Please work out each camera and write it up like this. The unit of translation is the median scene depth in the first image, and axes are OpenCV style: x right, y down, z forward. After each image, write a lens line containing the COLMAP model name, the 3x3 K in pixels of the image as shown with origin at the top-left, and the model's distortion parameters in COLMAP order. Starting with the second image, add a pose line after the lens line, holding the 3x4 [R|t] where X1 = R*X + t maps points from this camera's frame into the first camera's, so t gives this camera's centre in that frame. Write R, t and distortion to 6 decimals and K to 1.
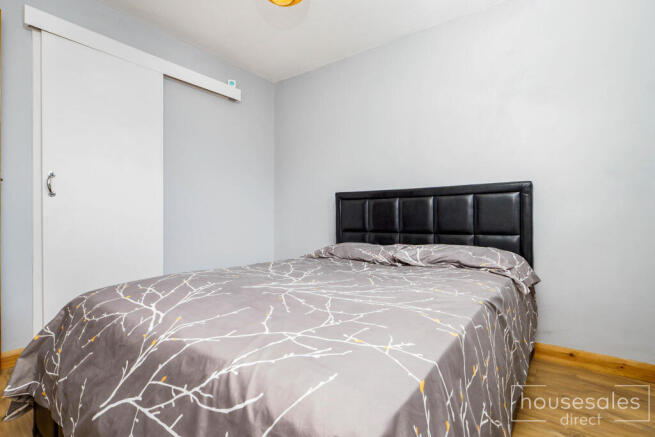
lens RADIAL K [[332.3, 0, 323.2], [0, 332.3, 220.4], [0, 0, 1]] dist [-0.006162, 0.000149]
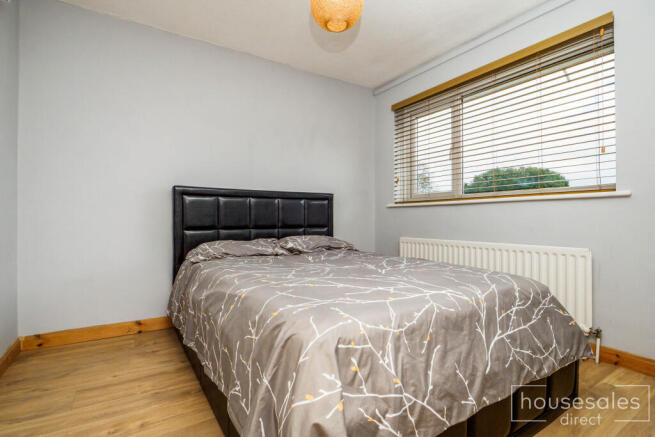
lens RADIAL K [[332.3, 0, 324.0], [0, 332.3, 219.3], [0, 0, 1]] dist [-0.006162, 0.000149]
pose [[0.303776, -0.003238, 0.952738, -0.926579], [-0.003596, 0.999983, 0.004545, -0.000617], [-0.952737, -0.004807, 0.303759, 0.530538]]
